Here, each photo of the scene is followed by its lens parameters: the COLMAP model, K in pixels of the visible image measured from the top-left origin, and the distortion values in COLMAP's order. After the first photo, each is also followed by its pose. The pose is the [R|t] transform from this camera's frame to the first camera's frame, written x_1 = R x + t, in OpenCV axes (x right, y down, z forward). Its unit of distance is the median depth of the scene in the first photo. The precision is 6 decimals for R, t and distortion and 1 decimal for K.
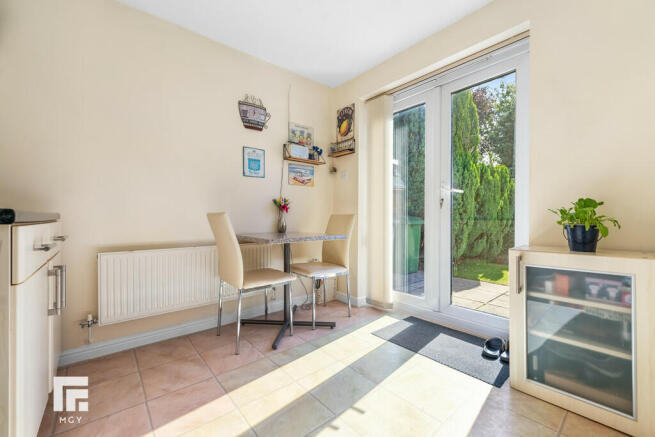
lens RADIAL K [[268.3, 0, 324.1], [0, 268.3, 219.2], [0, 0, 1]] dist [-0.002945, 0.000001]
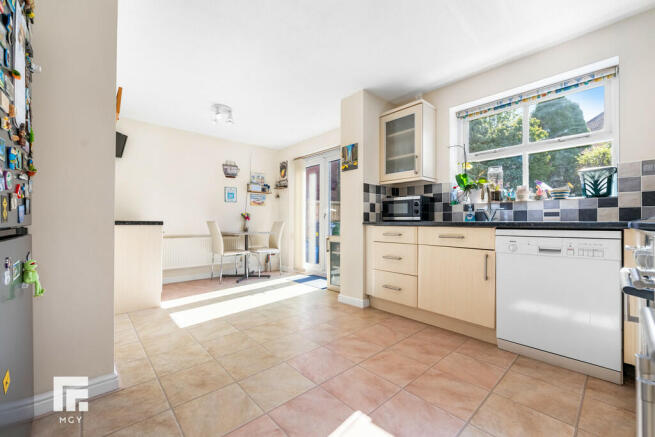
lens RADIAL K [[268.3, 0, 325.7], [0, 268.3, 219.3], [0, 0, 1]] dist [-0.002945, 0.000001]
pose [[0.999321, 0.001183, 0.036819, 0.323839], [-0.000634, 0.999889, -0.014915, -0.005448], [-0.036832, 0.014882, 0.999211, -0.877769]]
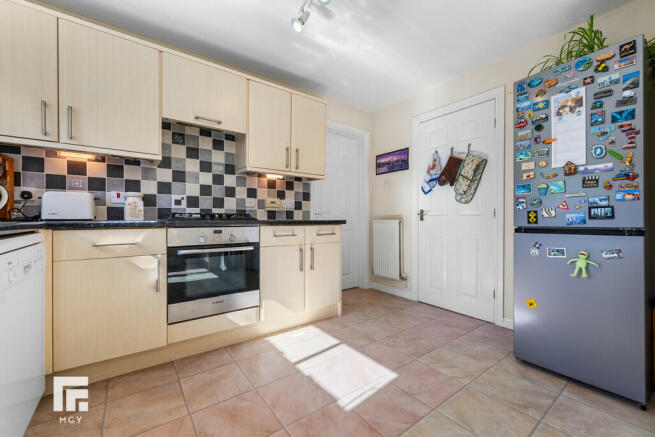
lens RADIAL K [[268.3, 0, 328.5], [0, 268.3, 218.9], [0, 0, 1]] dist [-0.002945, 0.000001]
pose [[-0.998707, -0.006042, 0.050467, 0.620398], [-0.005704, 0.999960, 0.006827, -0.054597], [-0.050507, 0.006530, -0.998702, 2.623884]]
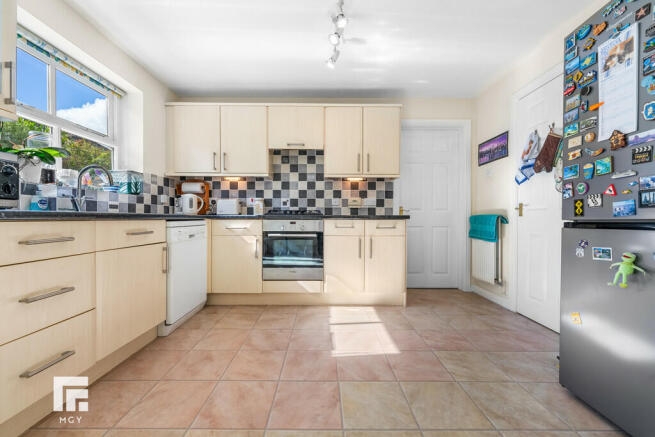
lens RADIAL K [[268.3, 0, 323.4], [0, 268.3, 218.4], [0, 0, 1]] dist [-0.002945, 0.000001]
pose [[-0.770681, -0.007434, 0.637178, -0.808447], [-0.002980, 0.999963, 0.008063, -0.002435], [-0.637214, 0.004315, -0.770675, 2.693737]]
